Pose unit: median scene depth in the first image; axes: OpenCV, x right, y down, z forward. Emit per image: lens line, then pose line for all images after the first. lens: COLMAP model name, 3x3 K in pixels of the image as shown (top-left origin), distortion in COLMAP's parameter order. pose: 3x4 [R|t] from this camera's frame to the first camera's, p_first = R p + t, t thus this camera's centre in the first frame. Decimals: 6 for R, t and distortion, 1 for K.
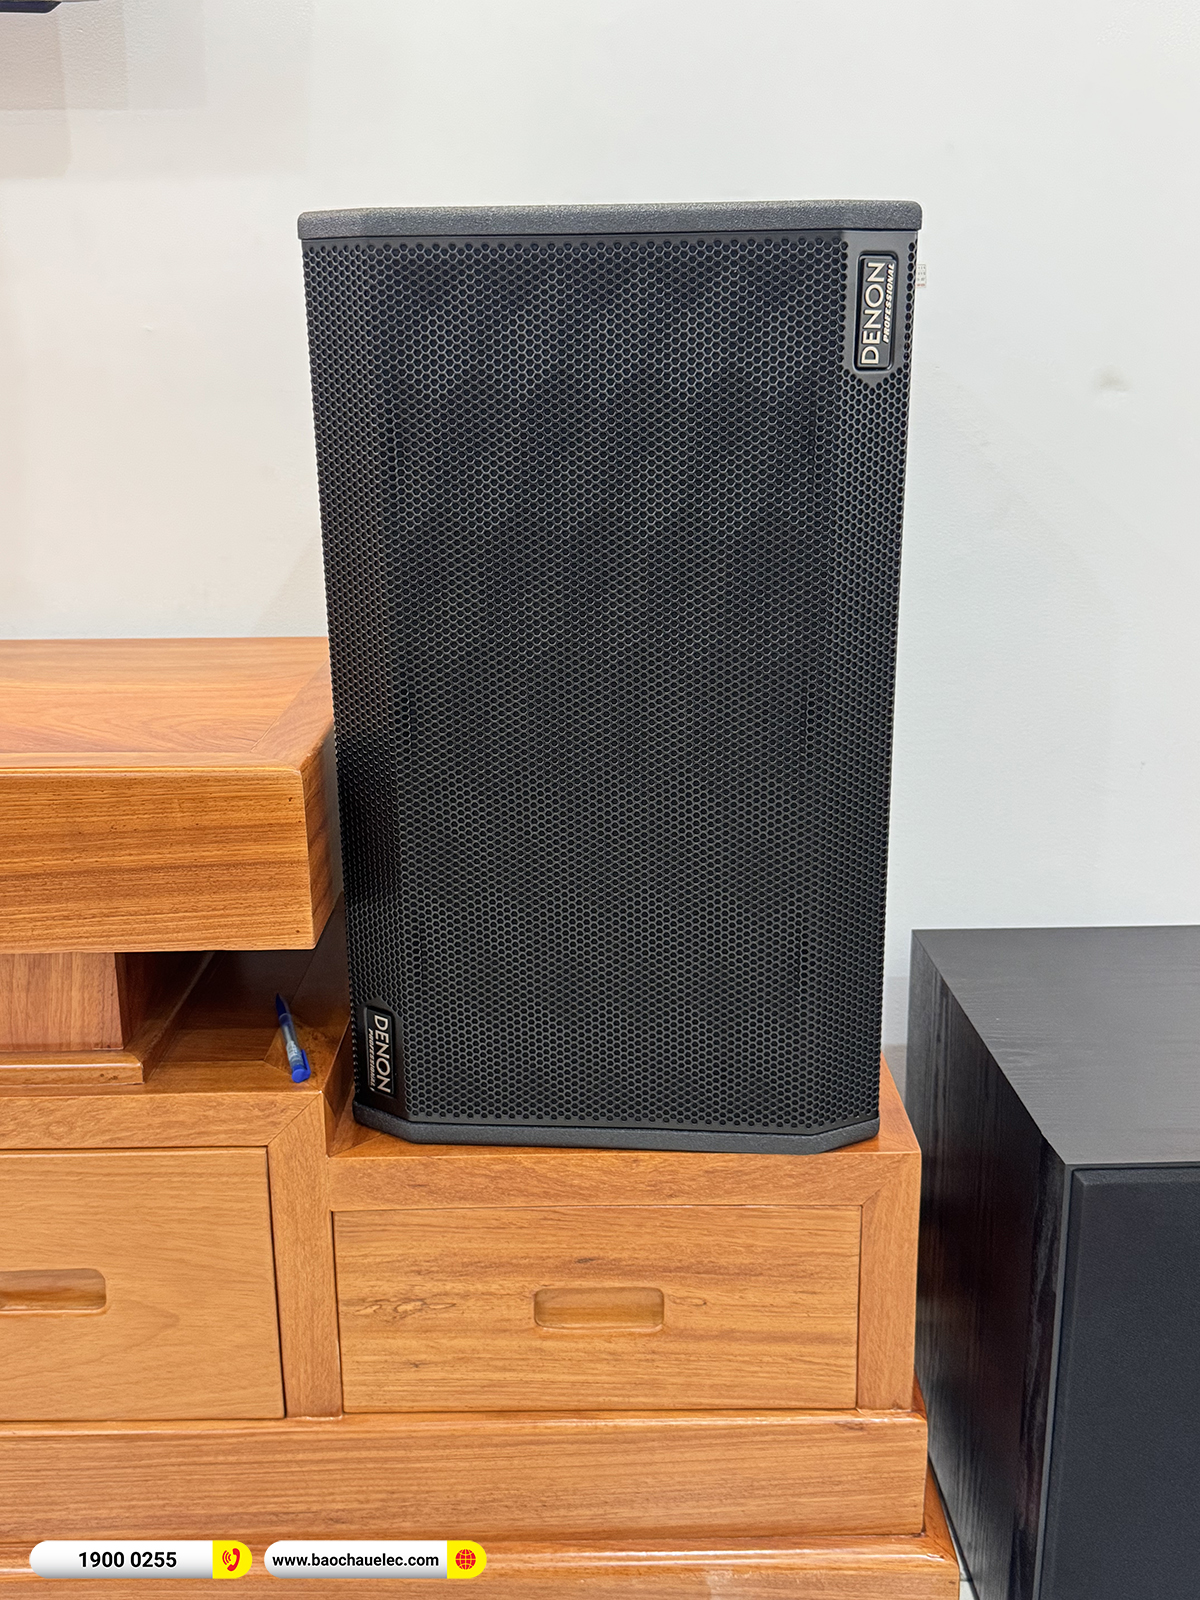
lens RADIAL K [[1626.2, 0, 600.0], [0, 1626.2, 800.0], [0, 0, 1]] dist [0.223770, -0.534660]
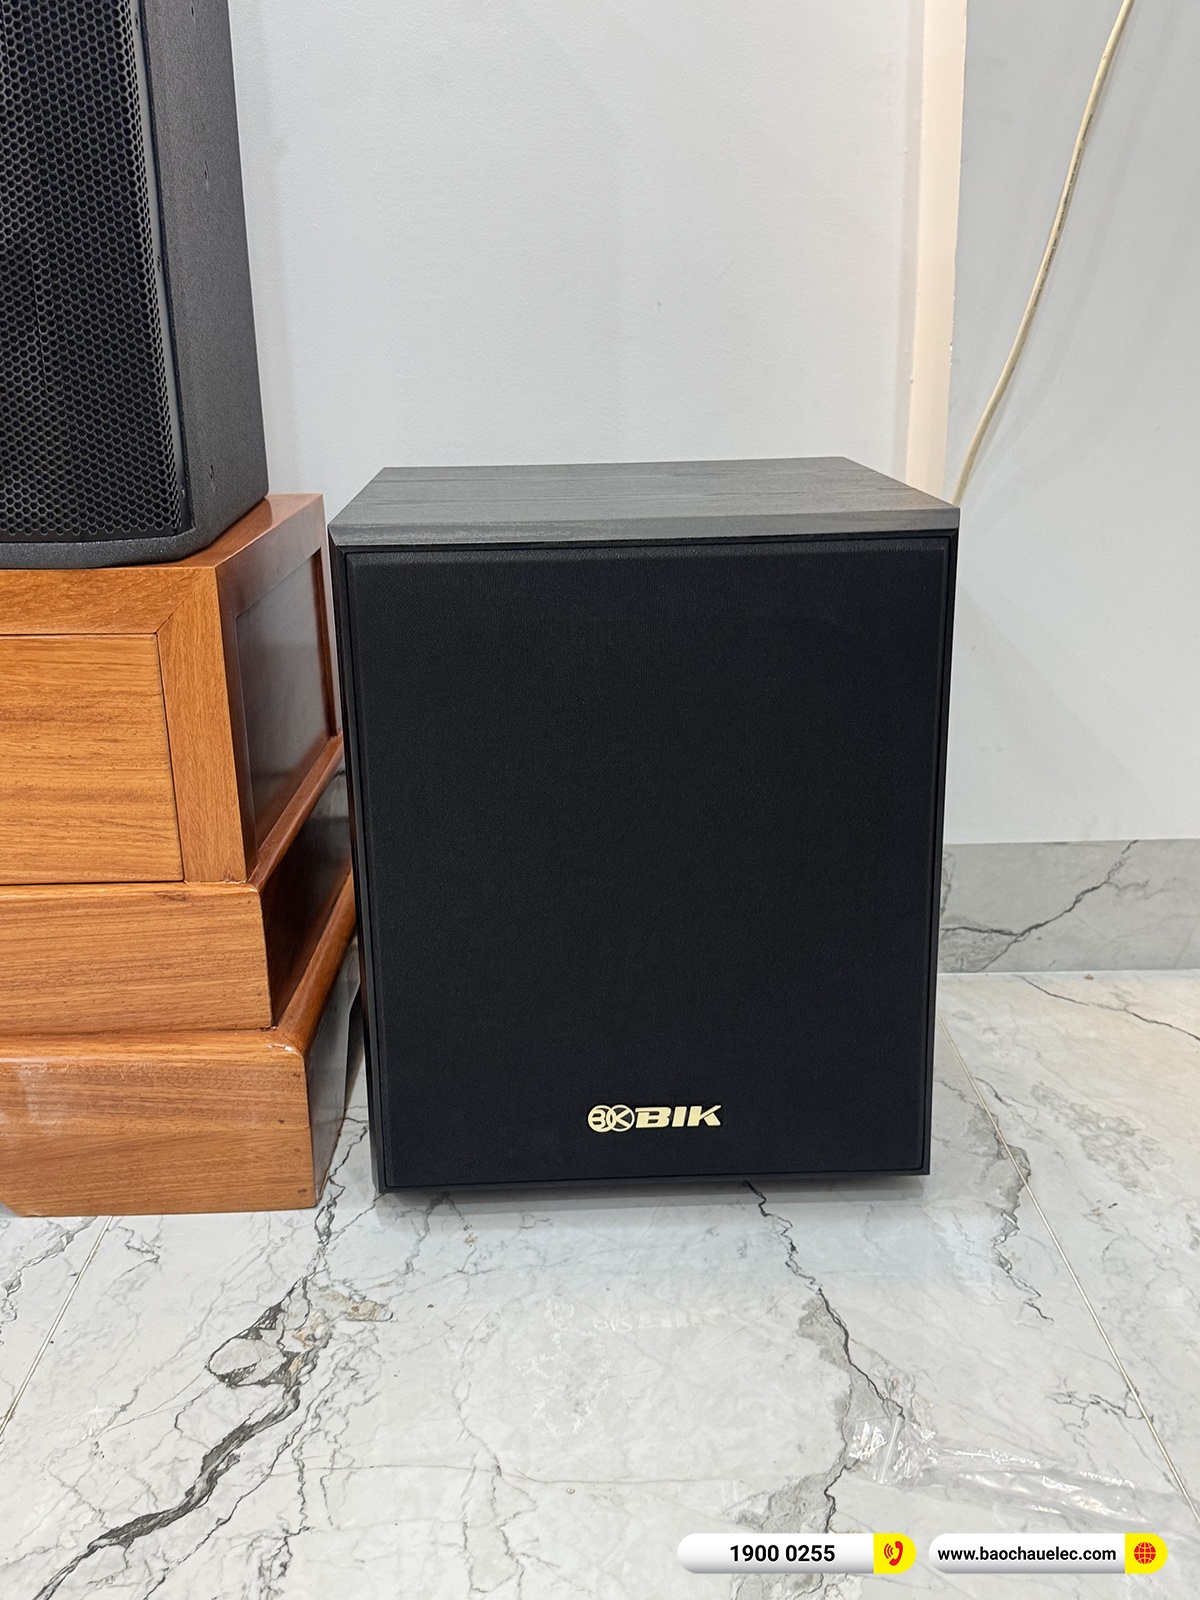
lens RADIAL K [[1626.2, 0, 600.0], [0, 1626.2, 800.0], [0, 0, 1]] dist [0.223770, -0.534660]
pose [[0.999929, -0.007423, -0.009365, 0.393713], [0.007471, 0.999959, 0.005110, 0.322693], [0.009326, -0.005179, 0.999943, 0.107817]]
